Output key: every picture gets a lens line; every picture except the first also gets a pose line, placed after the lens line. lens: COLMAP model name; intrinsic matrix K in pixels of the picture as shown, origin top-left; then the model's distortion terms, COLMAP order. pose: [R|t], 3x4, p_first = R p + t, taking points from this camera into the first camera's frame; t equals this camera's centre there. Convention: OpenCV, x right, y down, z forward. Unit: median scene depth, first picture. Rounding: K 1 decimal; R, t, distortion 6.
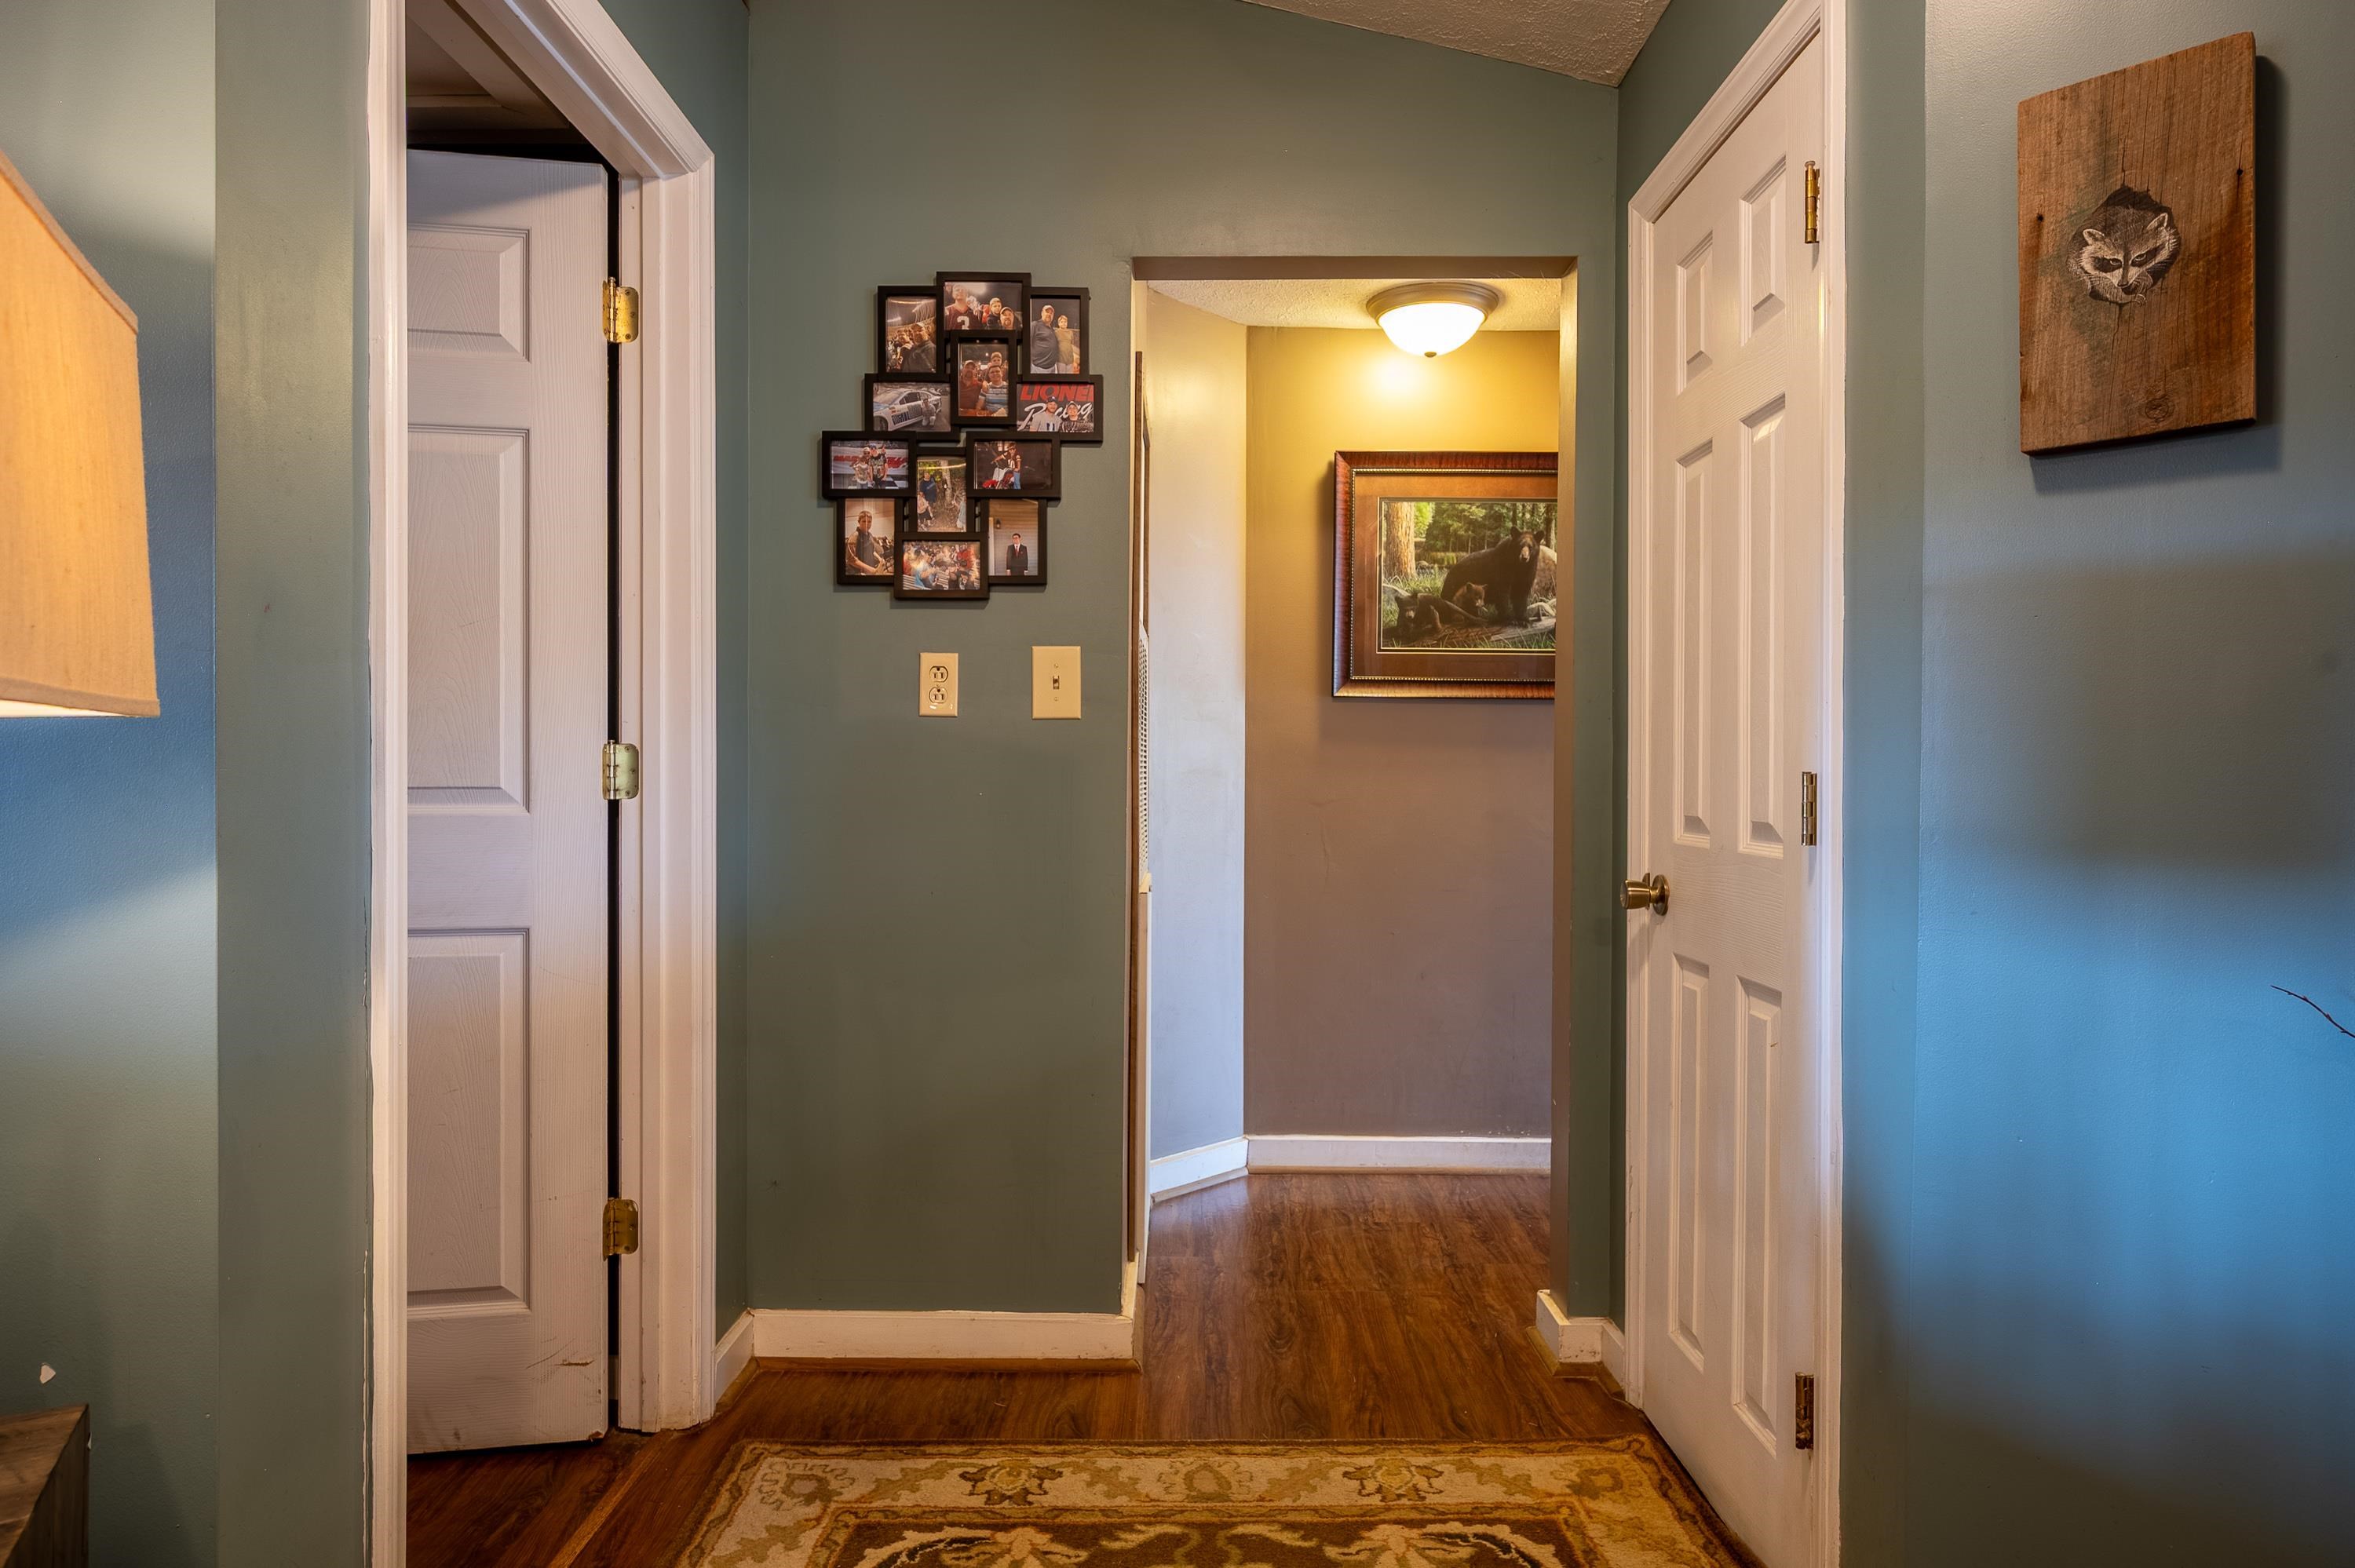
lens RADIAL K [[1364.2, 0, 1177.5], [0, 1364.2, 784.0], [0, 0, 1]] dist [-0.000572, 0.000086]
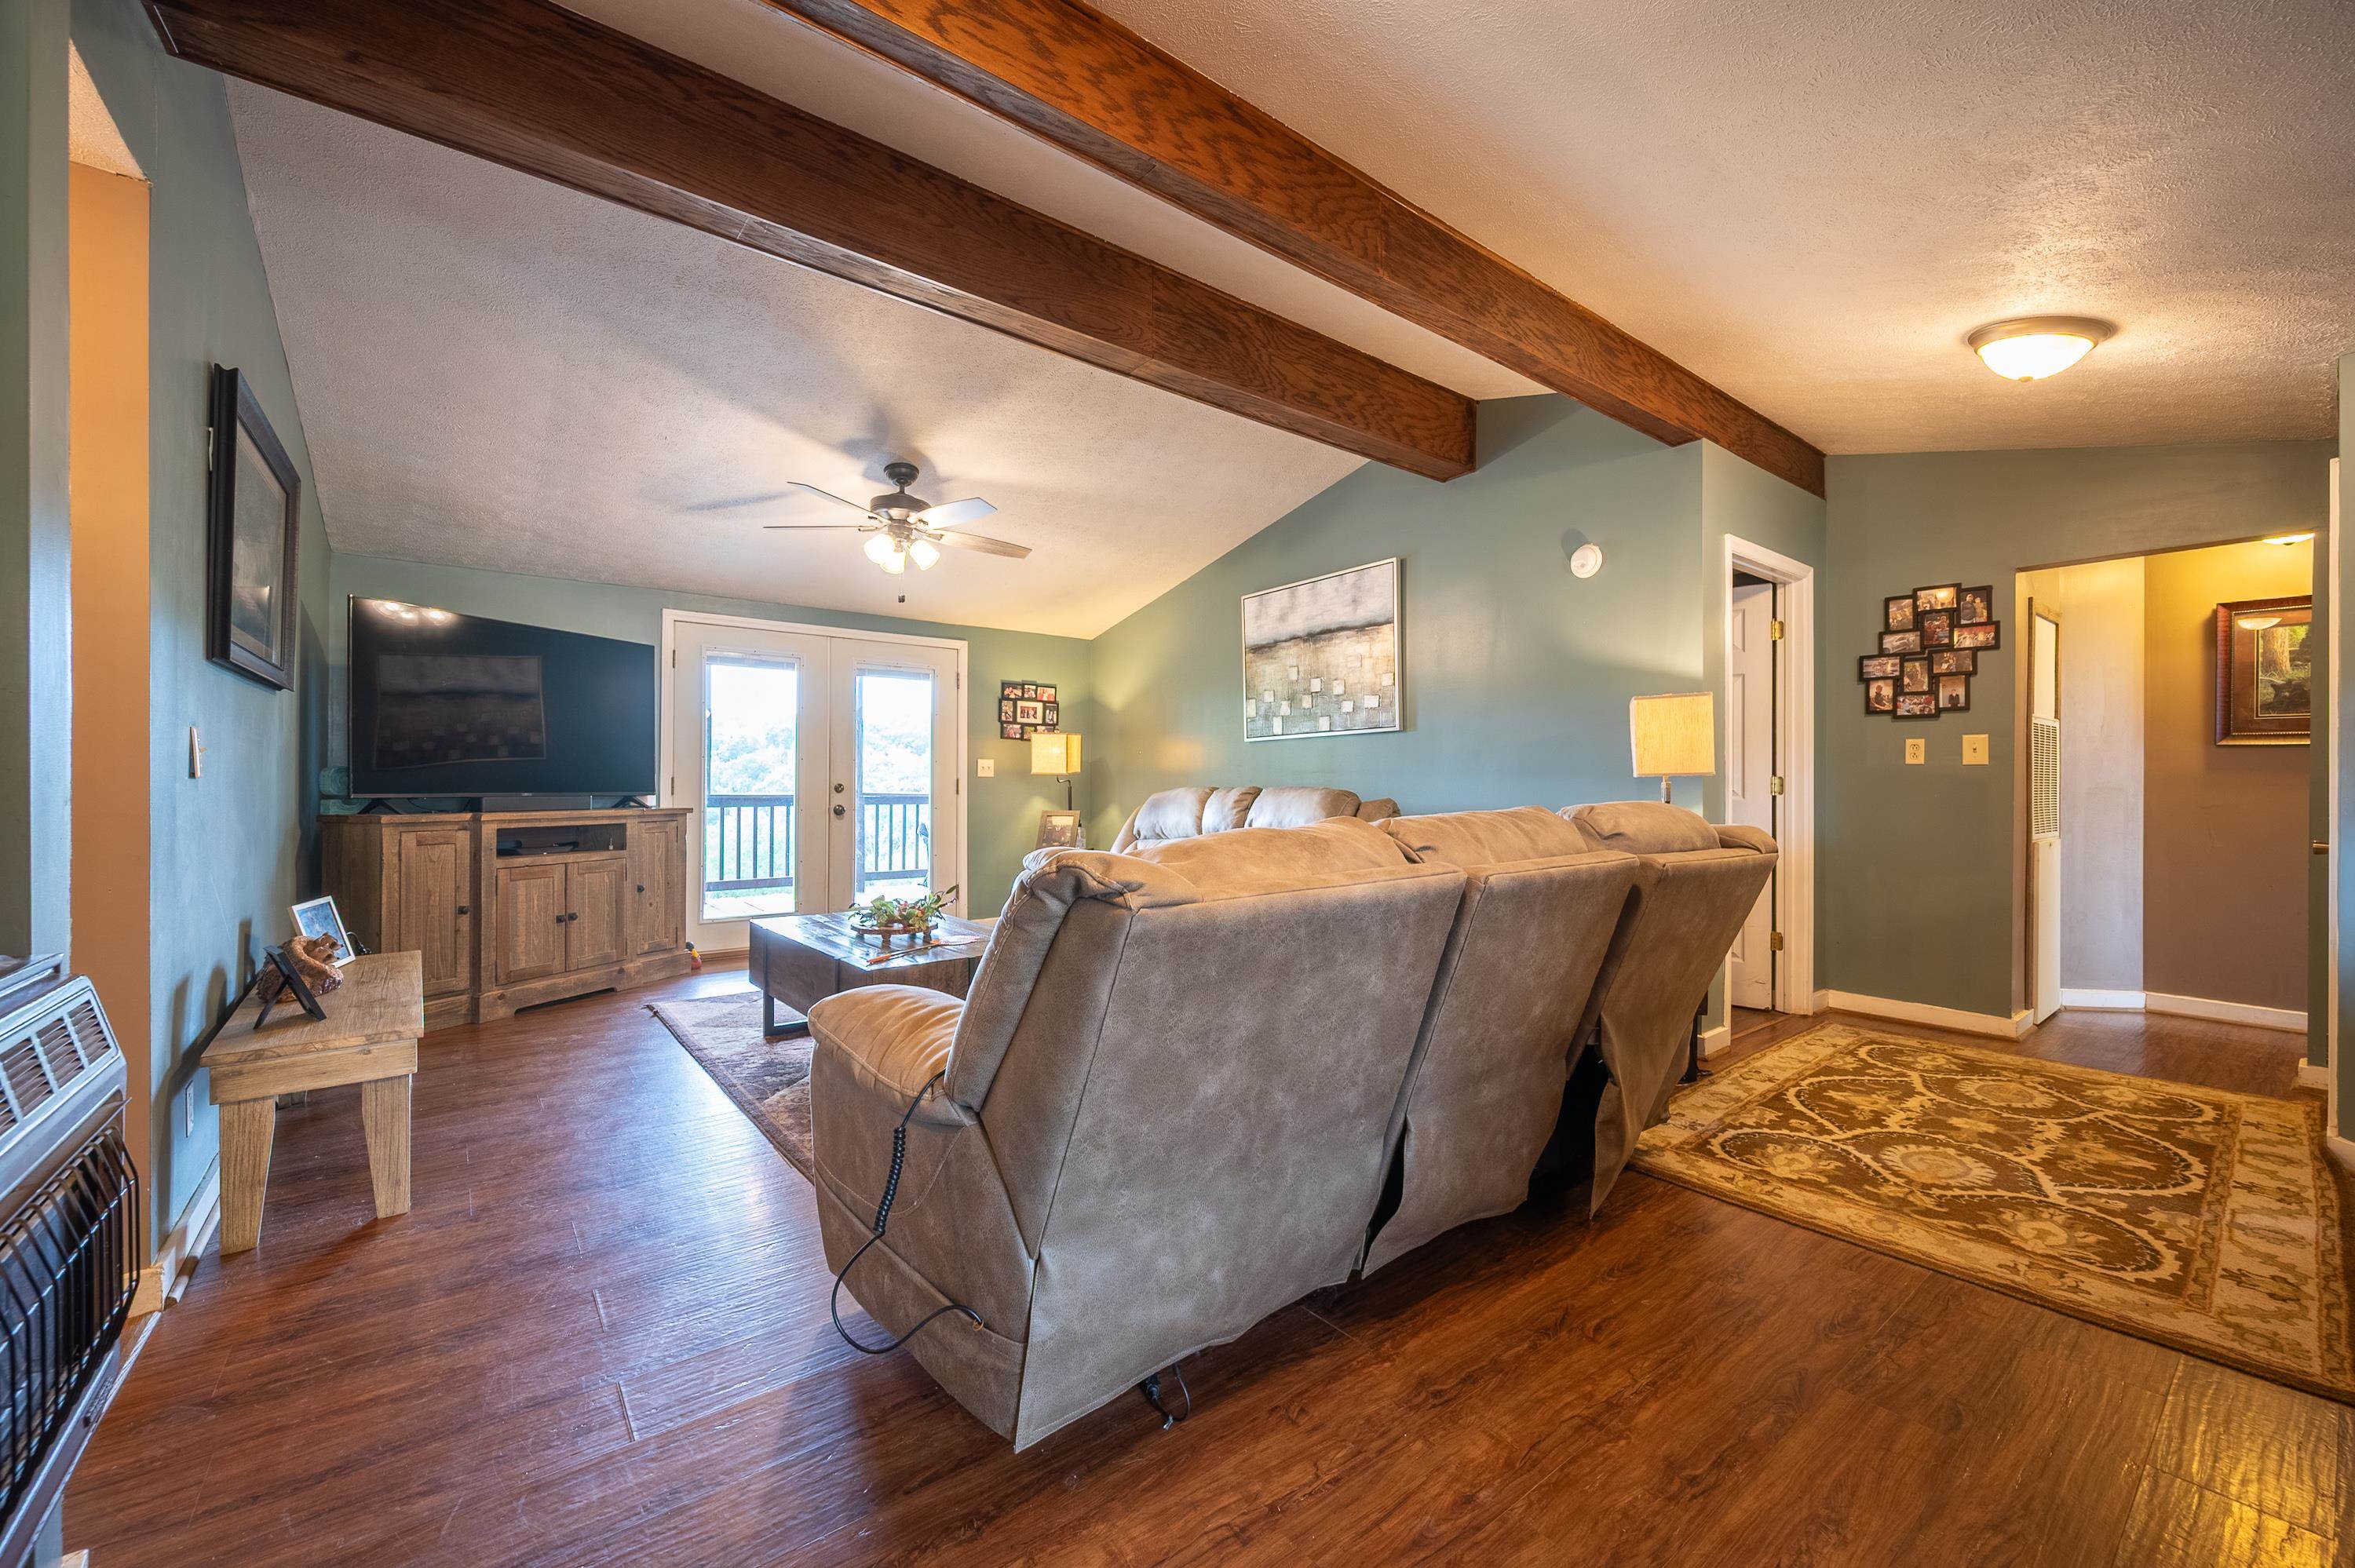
lens RADIAL K [[929.5, 0, 1176.8], [0, 929.5, 776.5], [0, 0, 1]] dist [-0.001863, -0.000199]
pose [[0.621219, -0.006026, -0.783614, 0.319661], [-0.013567, 0.999738, -0.018444, 0.022511], [0.783520, 0.022089, 0.620974, -1.122855]]
